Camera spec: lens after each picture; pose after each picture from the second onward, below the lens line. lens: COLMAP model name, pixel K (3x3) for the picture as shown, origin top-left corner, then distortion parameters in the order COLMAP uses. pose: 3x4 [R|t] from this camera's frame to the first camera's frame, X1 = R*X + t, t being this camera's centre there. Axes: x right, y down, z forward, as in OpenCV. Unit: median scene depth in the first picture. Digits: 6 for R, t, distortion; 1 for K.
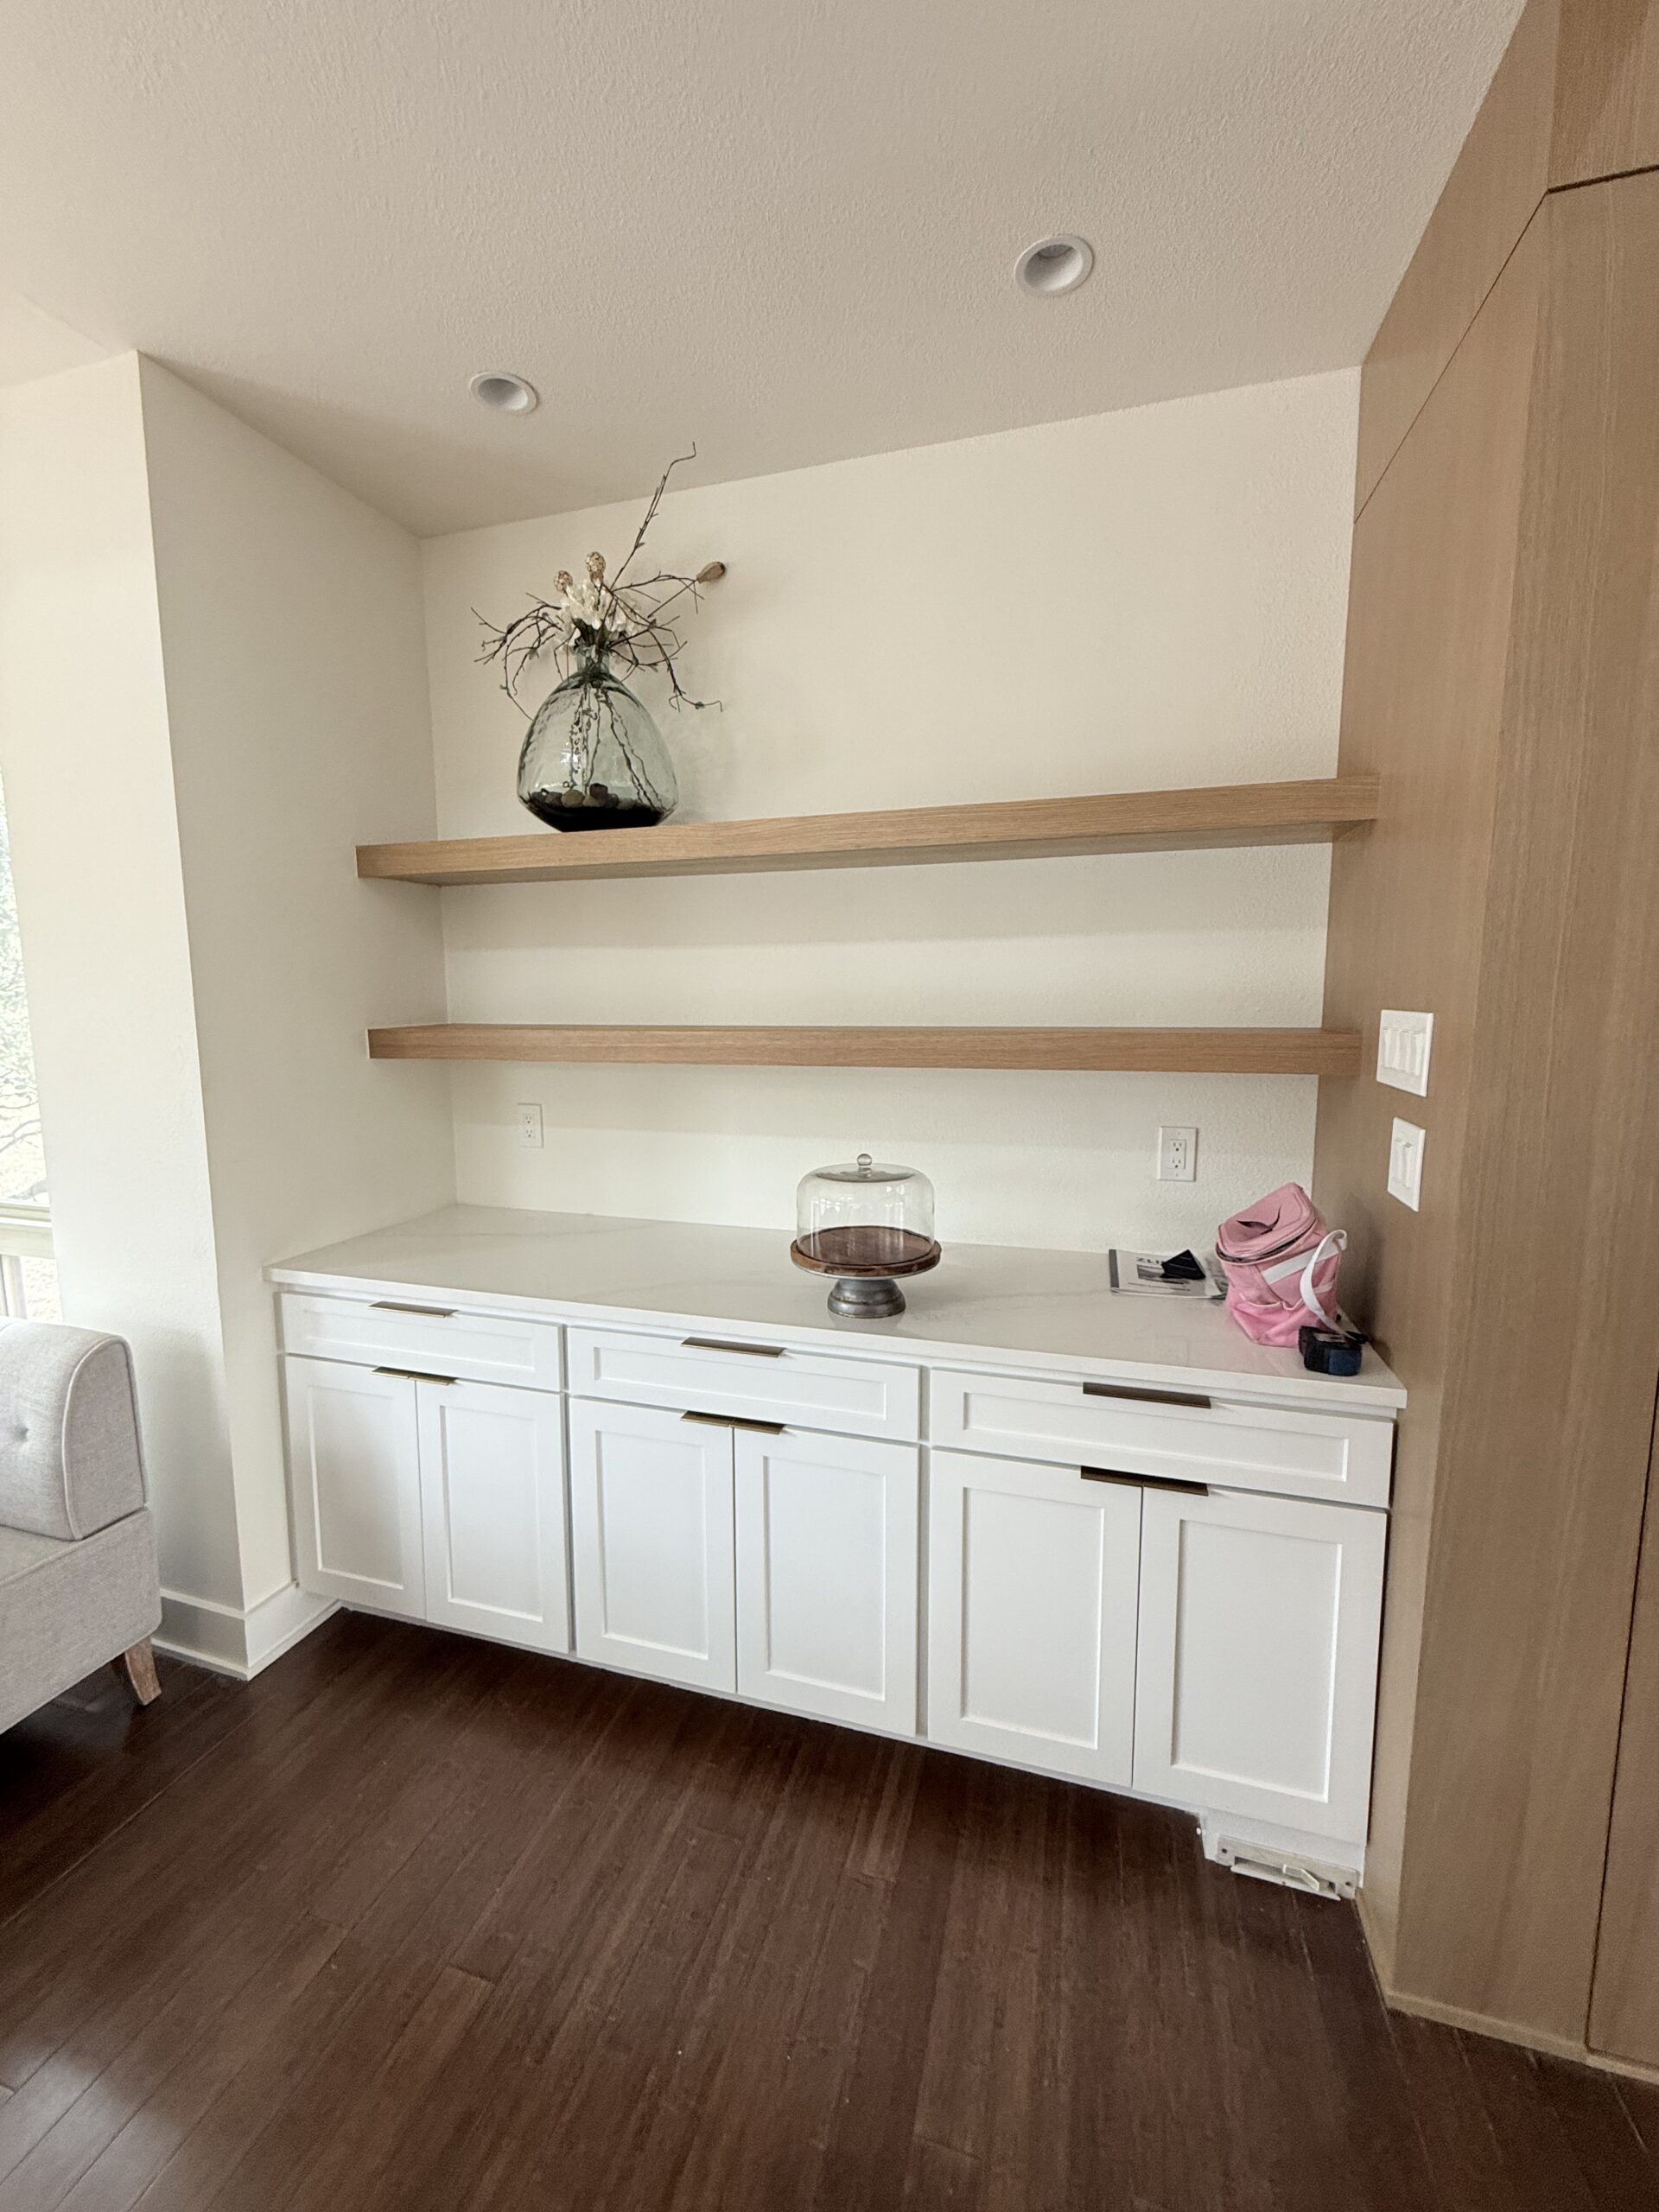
lens RADIAL K [[881.2, 0, 826.7], [0, 881.2, 1101.7], [0, 0, 1]] dist [0.000686, 0.000204]
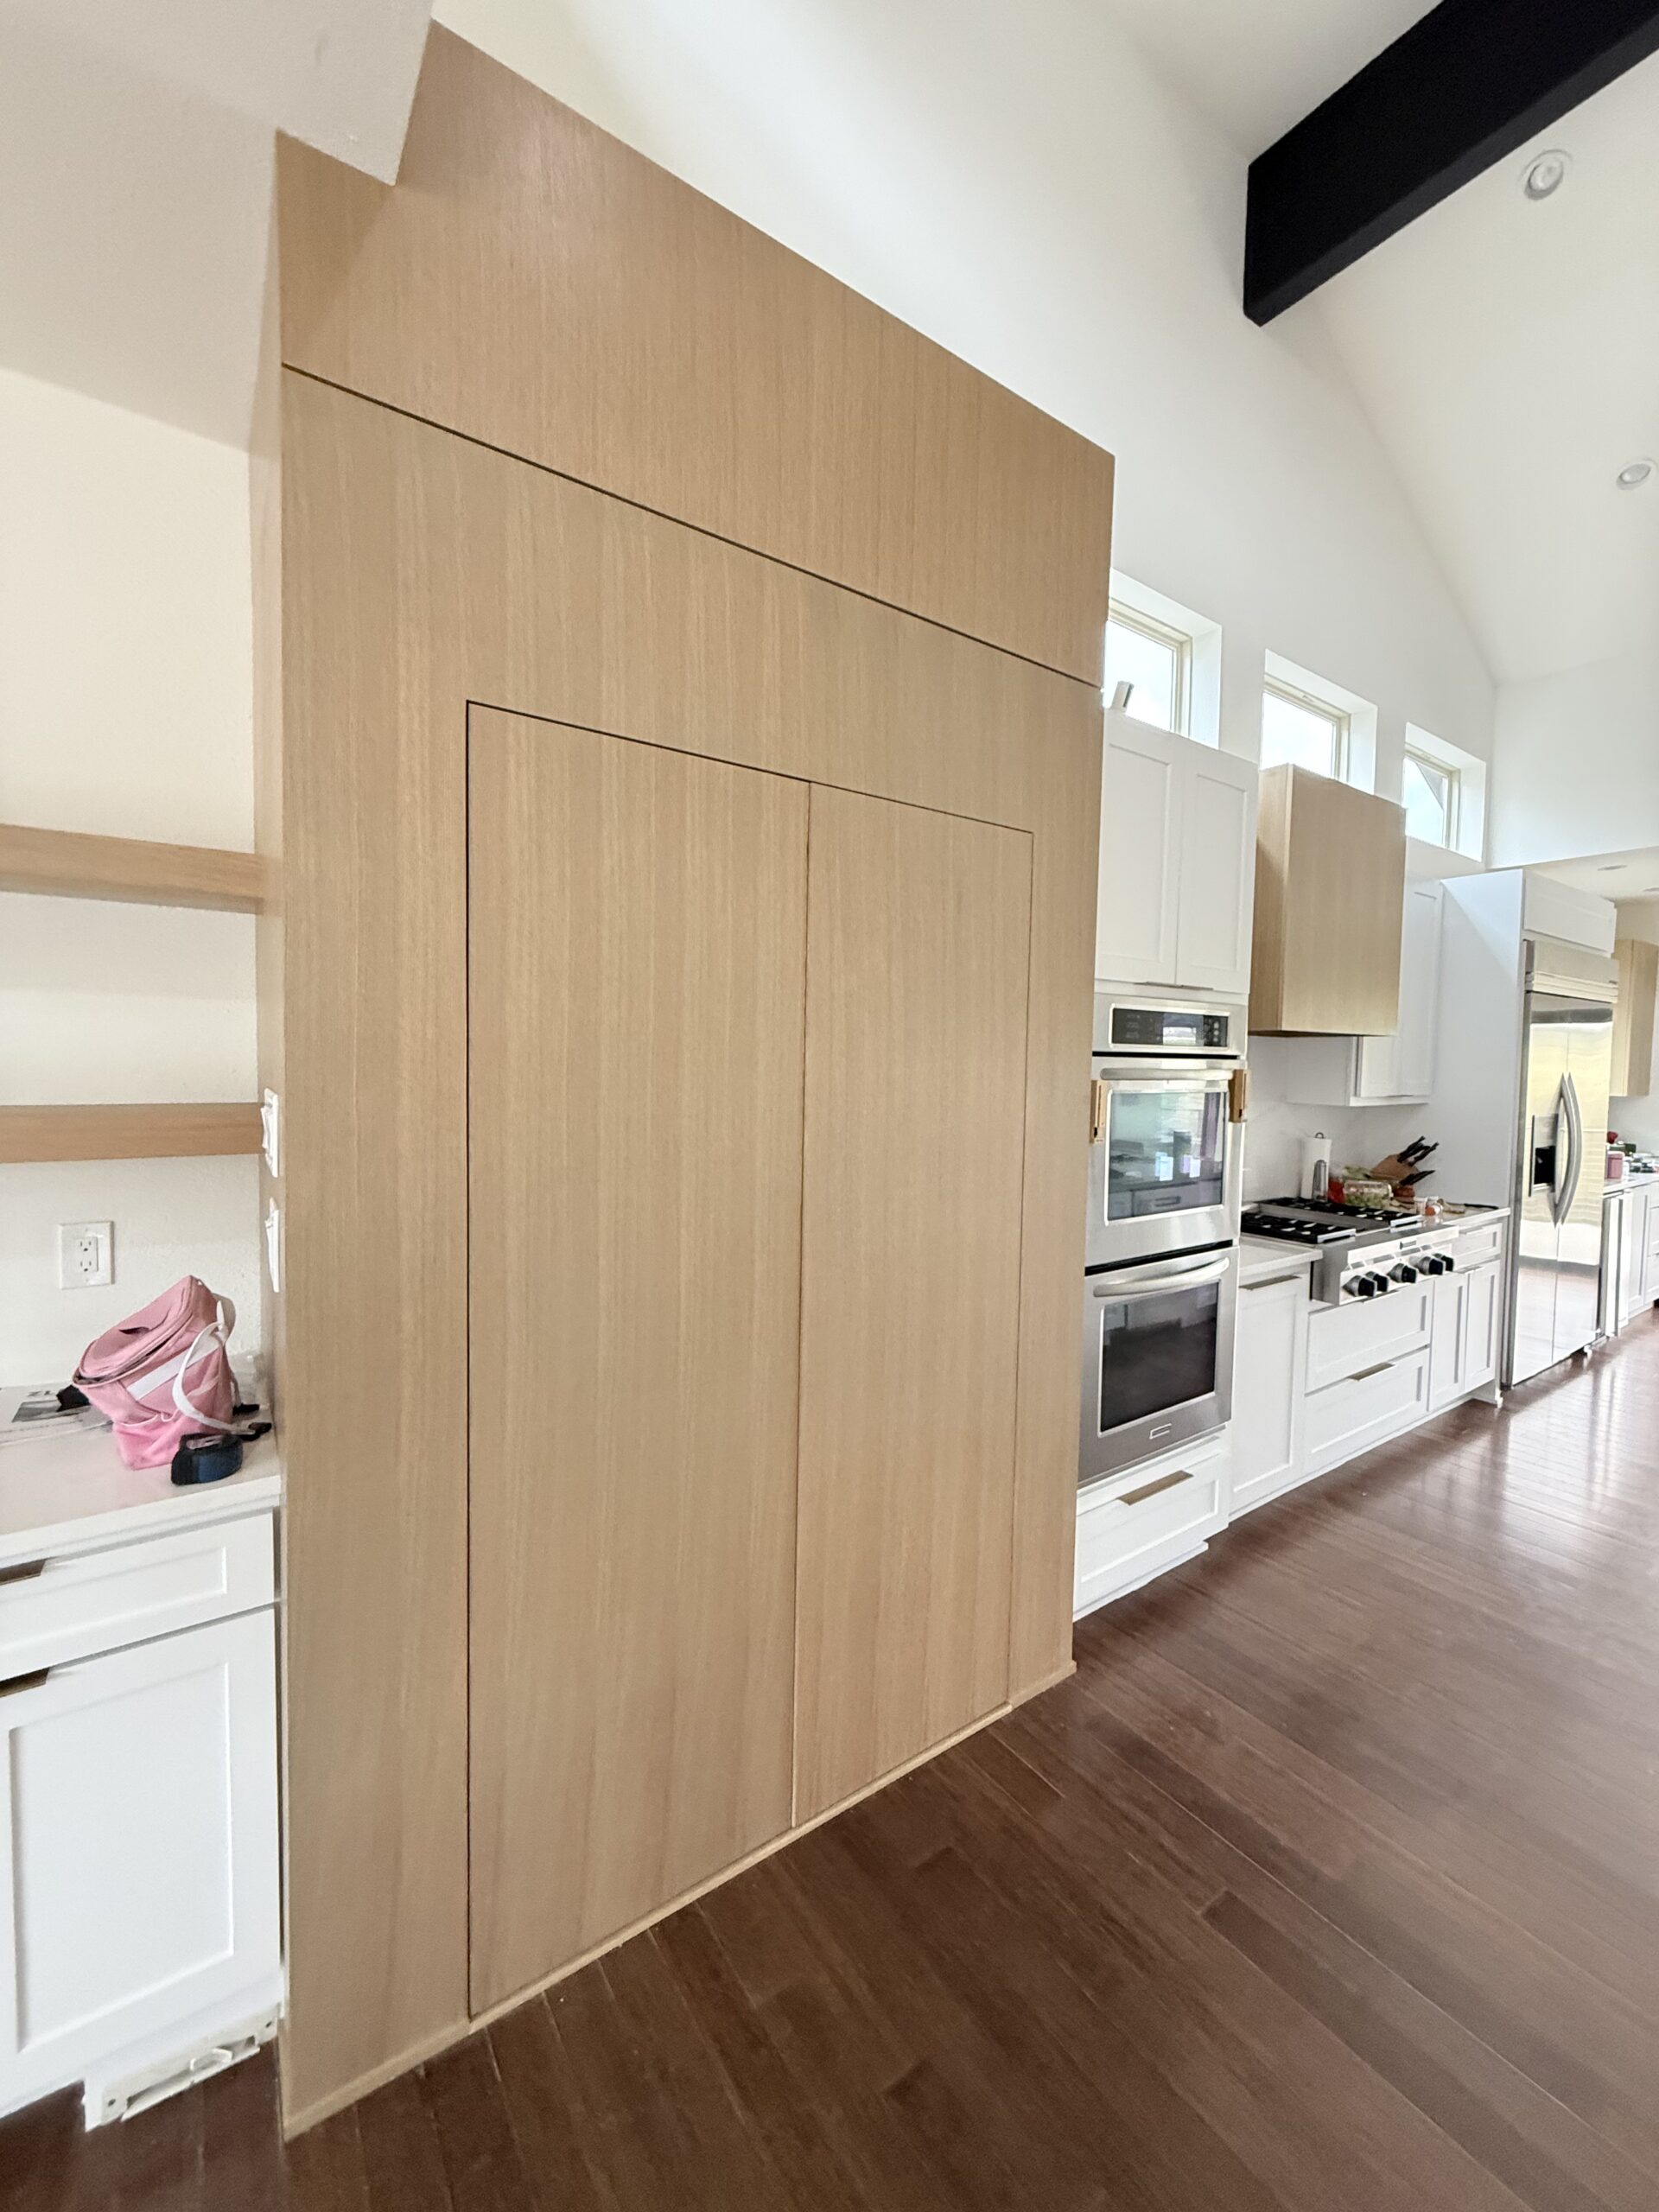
lens RADIAL K [[881.2, 0, 826.7], [0, 881.2, 1101.7], [0, 0, 1]] dist [0.000686, 0.000204]
pose [[0.624006, -0.020645, 0.781147, 0.238734], [0.070089, 0.997100, -0.029637, -0.015042], [-0.778270, 0.073243, 0.623644, -0.105739]]
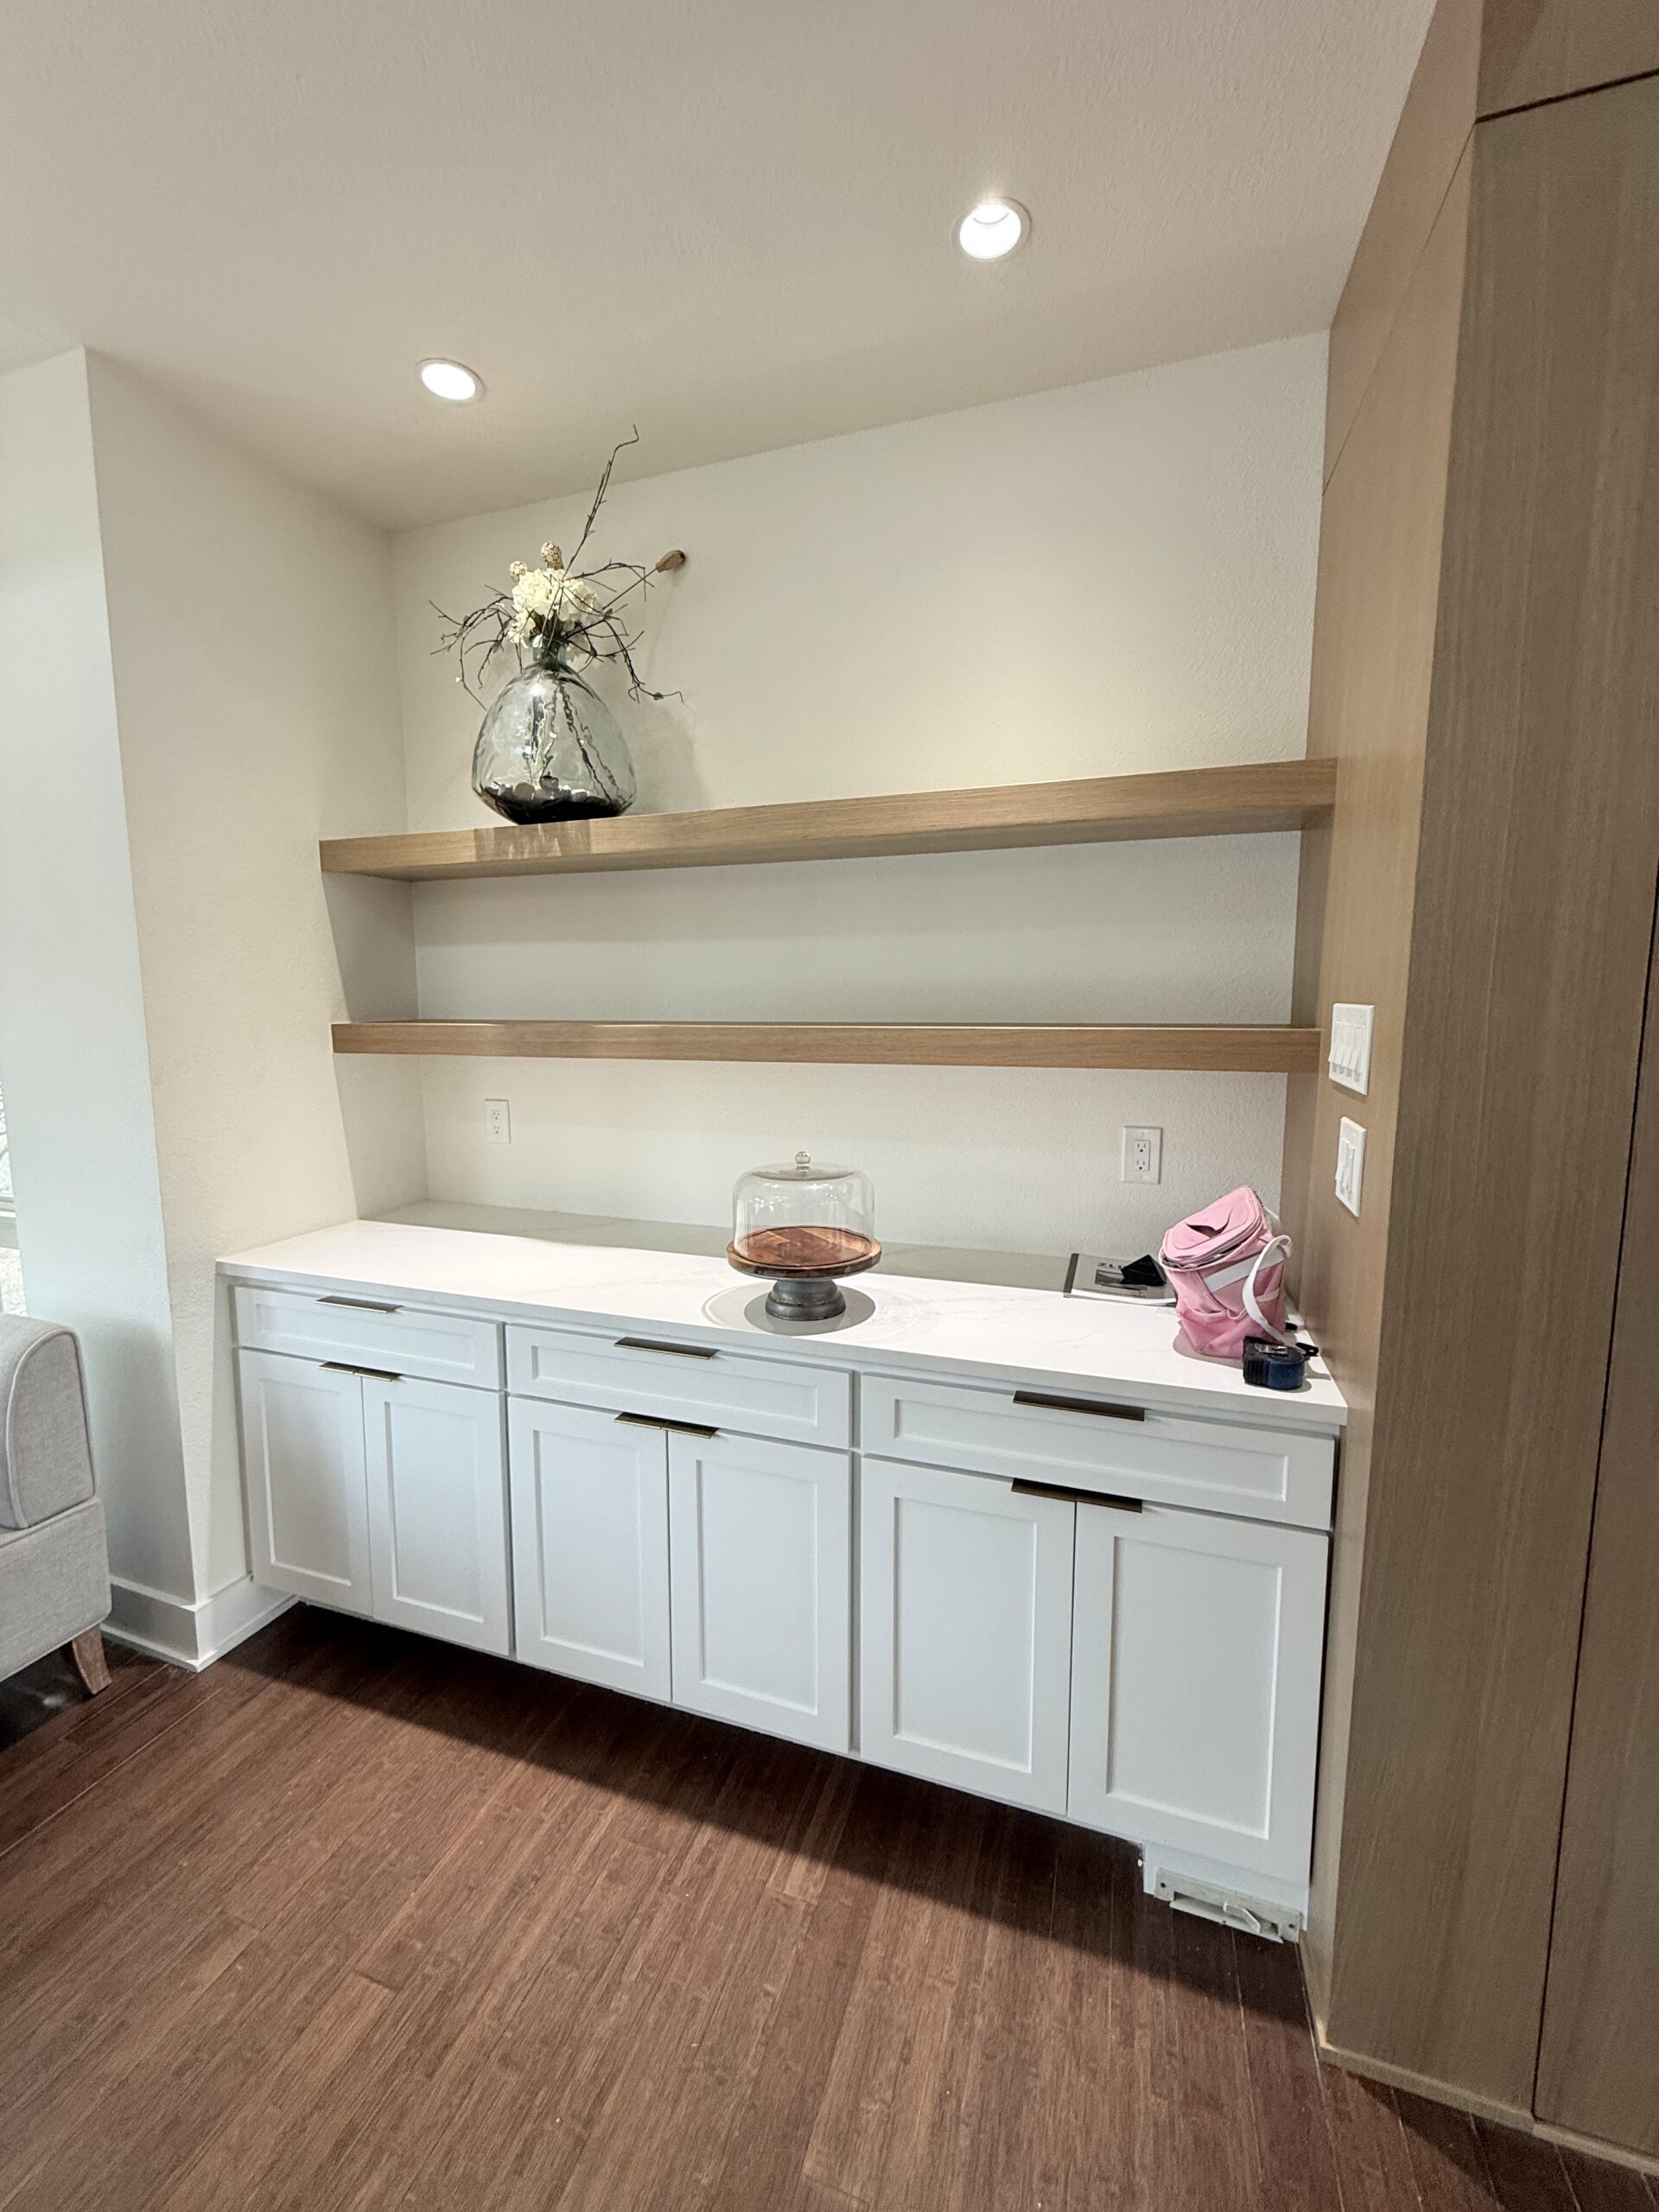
lens RADIAL K [[881.2, 0, 826.7], [0, 881.2, 1101.7], [0, 0, 1]] dist [0.000686, 0.000204]
pose [[0.999240, 0.006492, -0.038446, 0.116858], [-0.006554, 0.999977, -0.001481, 0.005839], [0.038436, 0.001732, 0.999260, 0.031027]]
